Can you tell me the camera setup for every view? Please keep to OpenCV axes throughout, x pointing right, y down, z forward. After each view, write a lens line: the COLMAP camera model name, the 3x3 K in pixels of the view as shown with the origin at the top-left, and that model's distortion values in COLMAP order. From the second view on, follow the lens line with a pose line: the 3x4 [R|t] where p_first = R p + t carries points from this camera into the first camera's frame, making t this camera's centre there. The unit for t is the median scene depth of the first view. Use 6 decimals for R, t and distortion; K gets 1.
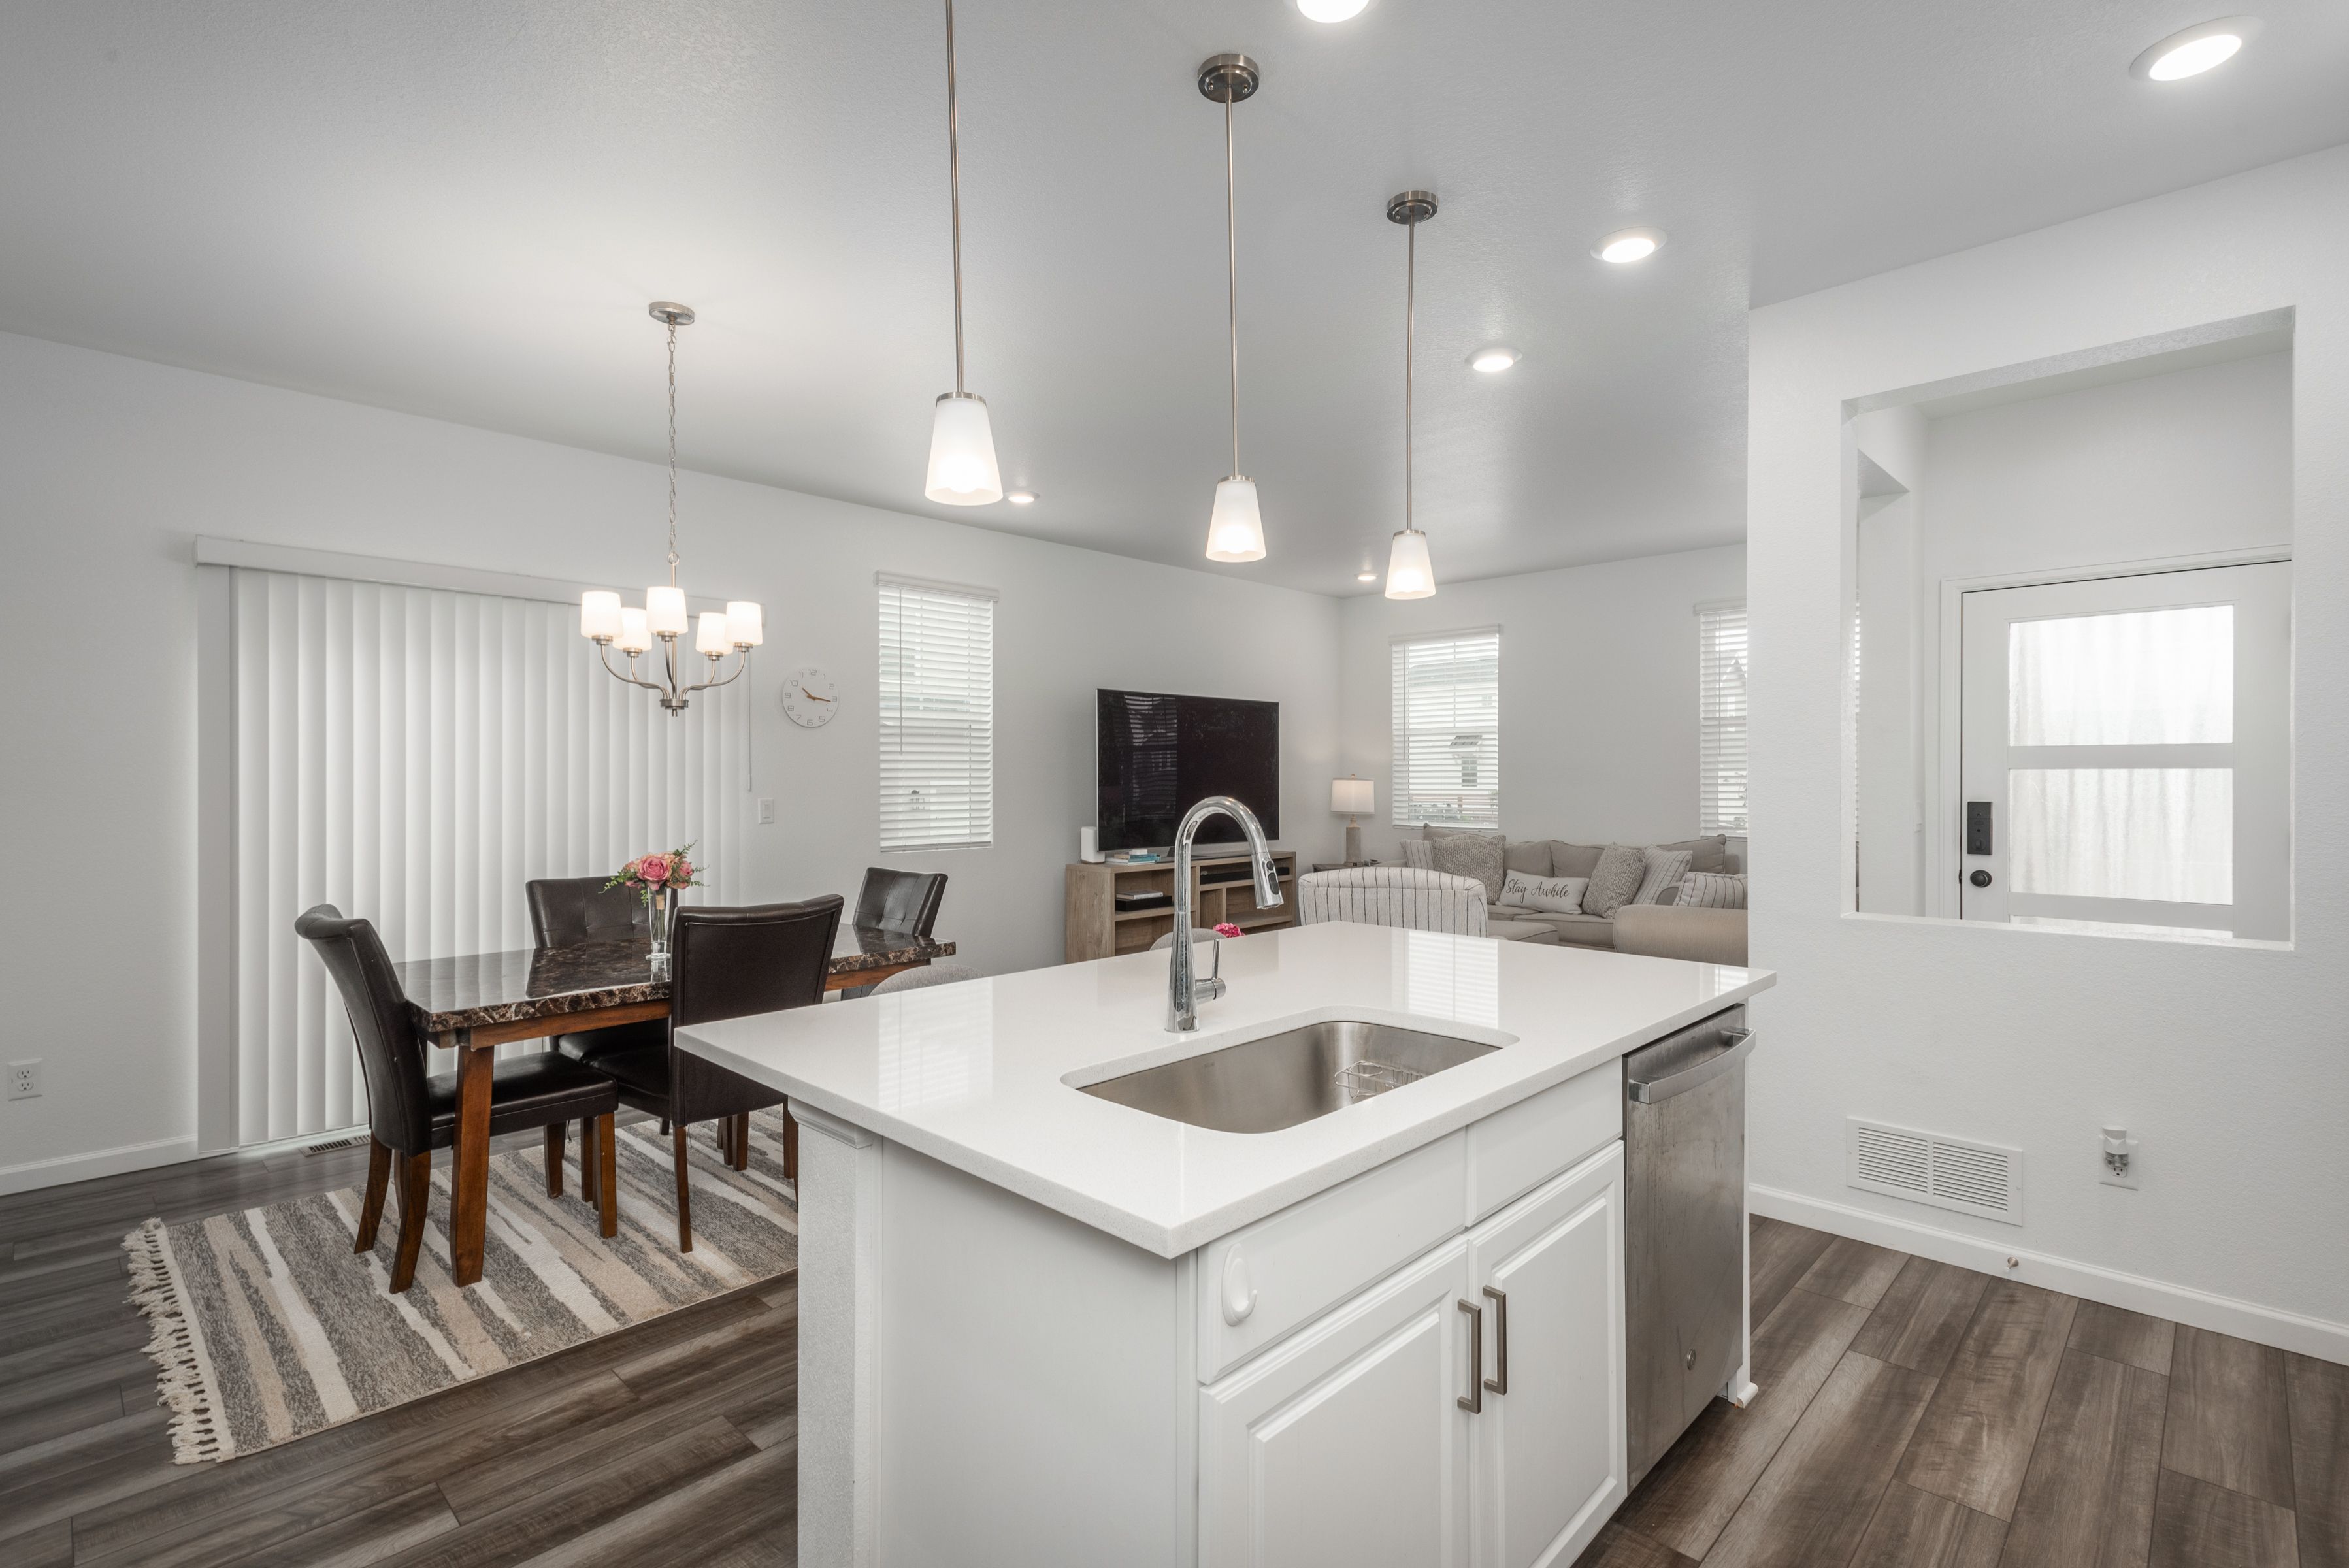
lens RADIAL K [[1114.0, 0, 1176.6], [0, 1114.0, 779.1], [0, 0, 1]] dist [0.012181, 0.000843]
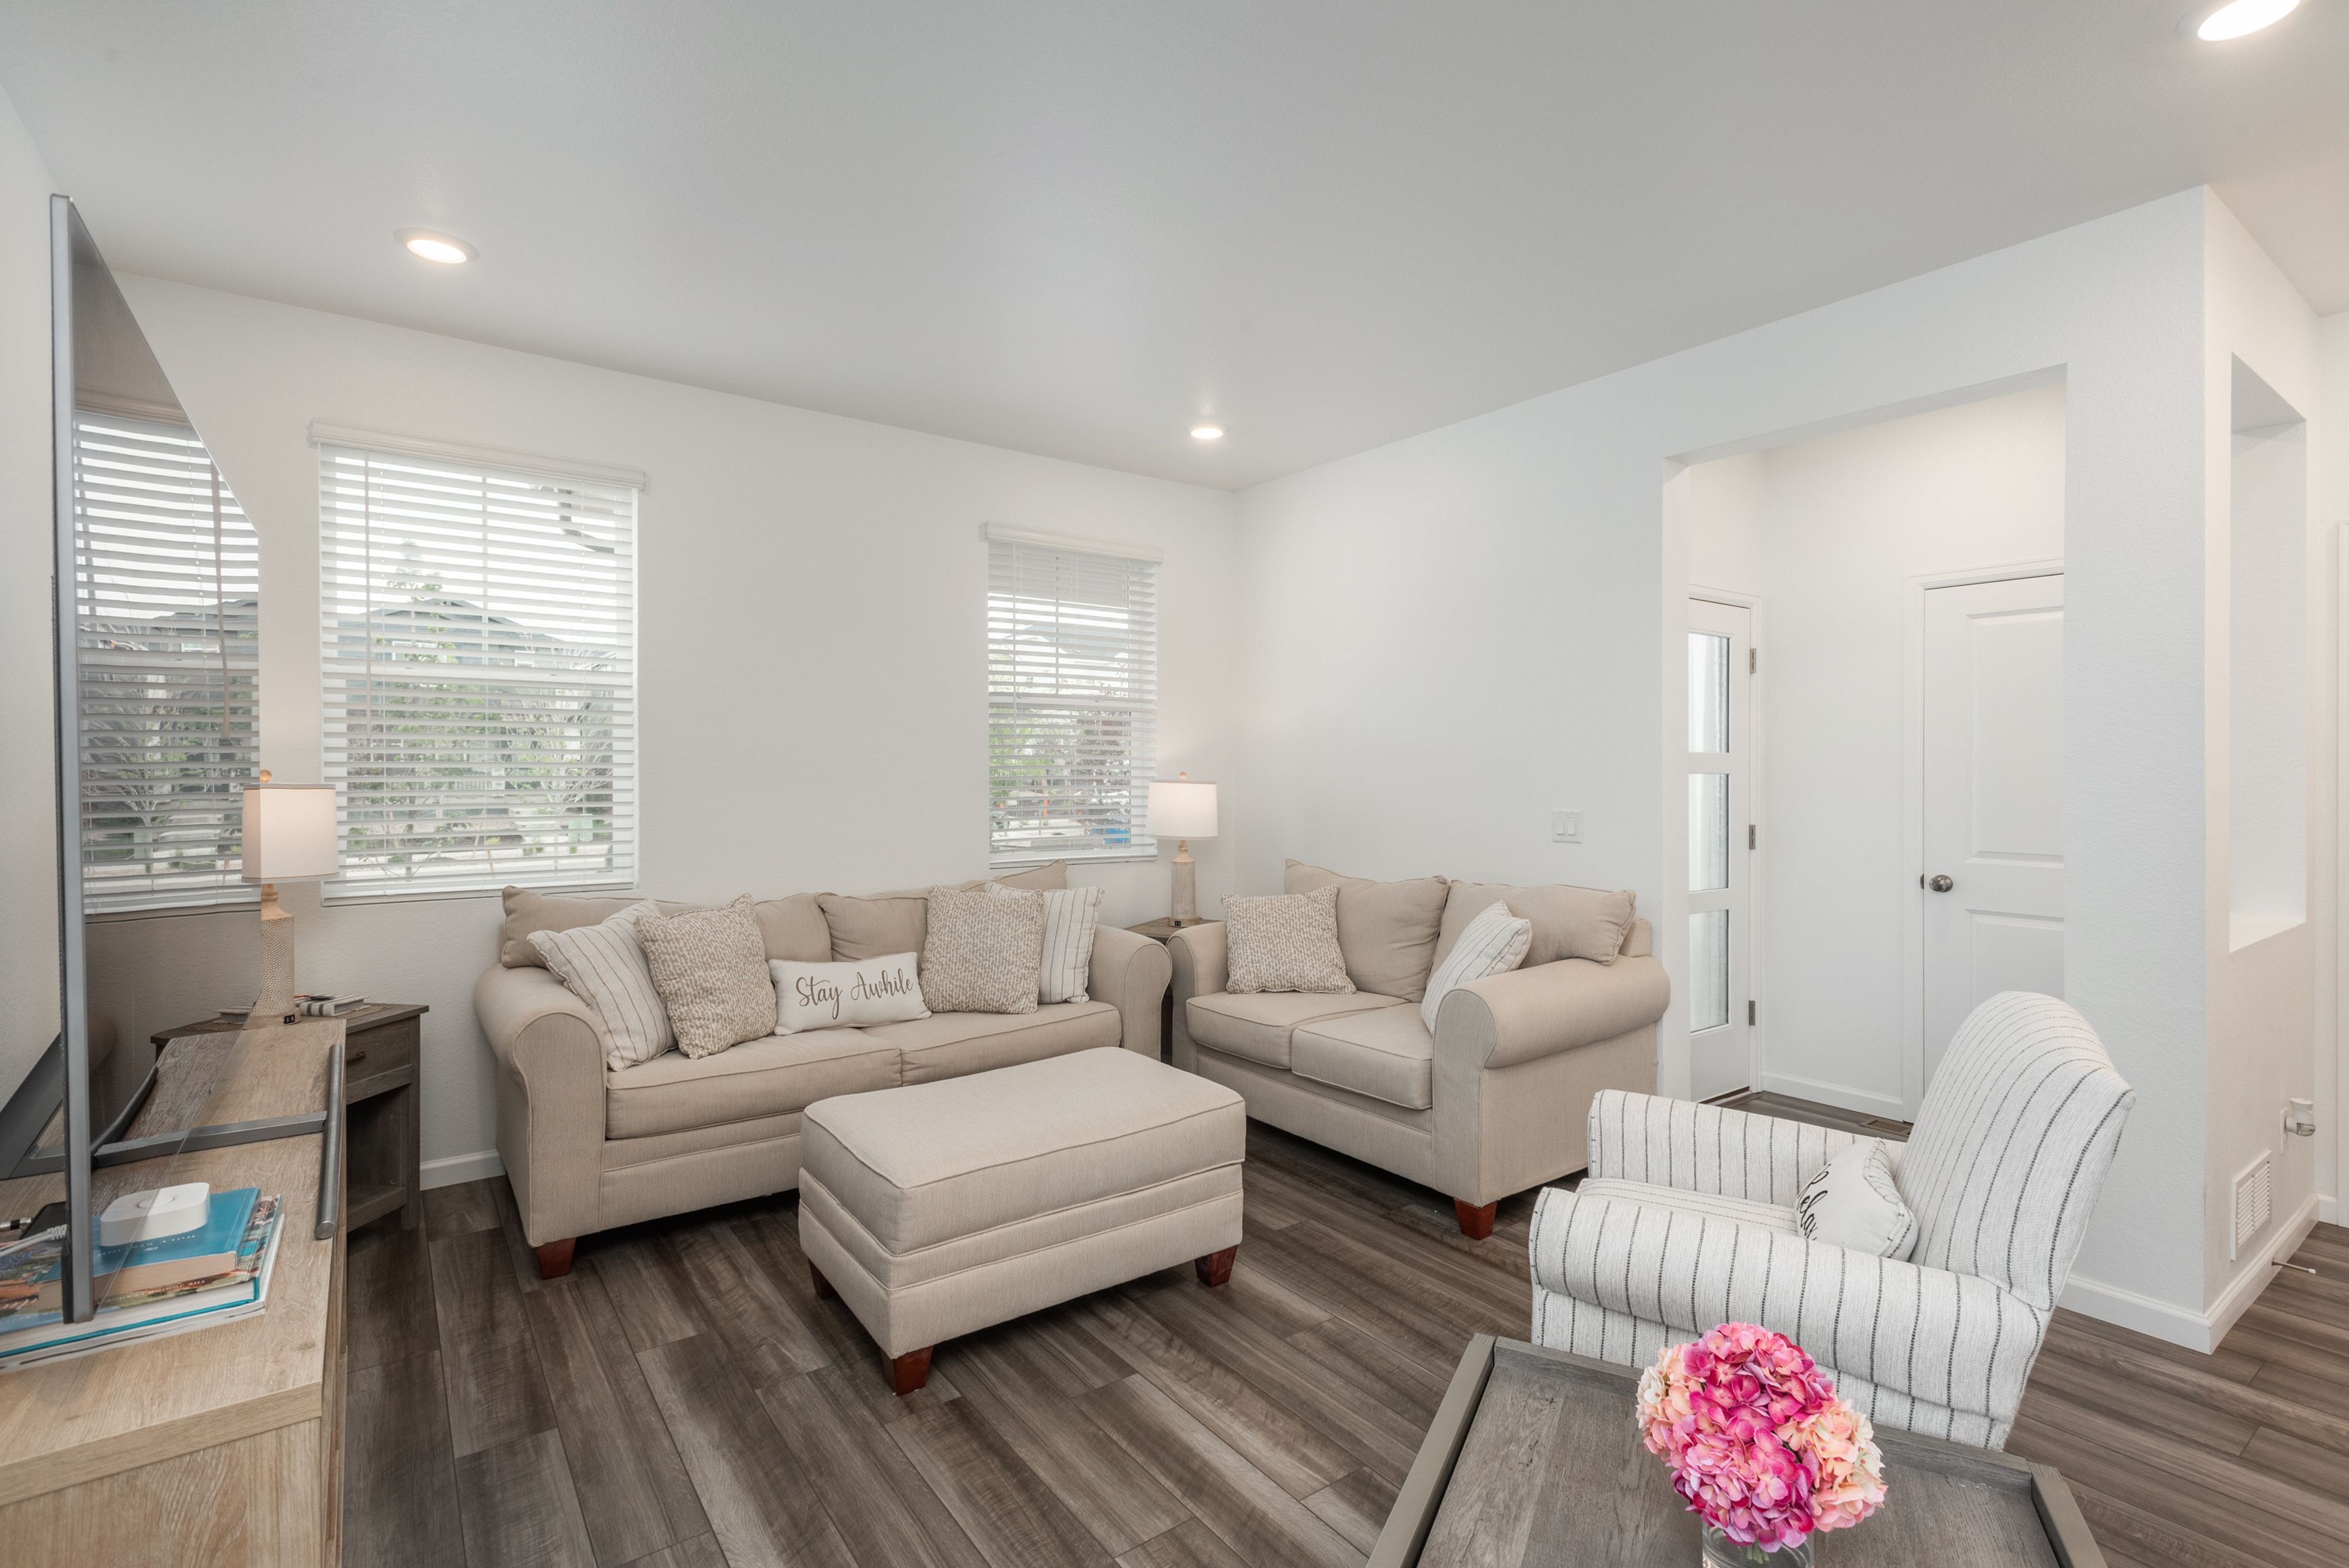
lens RADIAL K [[1114.0, 0, 1213.2], [0, 1114.0, 790.5], [0, 0, 1]] dist [0.012181, 0.000843]
pose [[0.151017, -0.016189, 0.988399, -0.377368], [-0.003473, 0.999851, 0.016907, -0.010304], [-0.988525, -0.005986, 0.150938, 1.606640]]
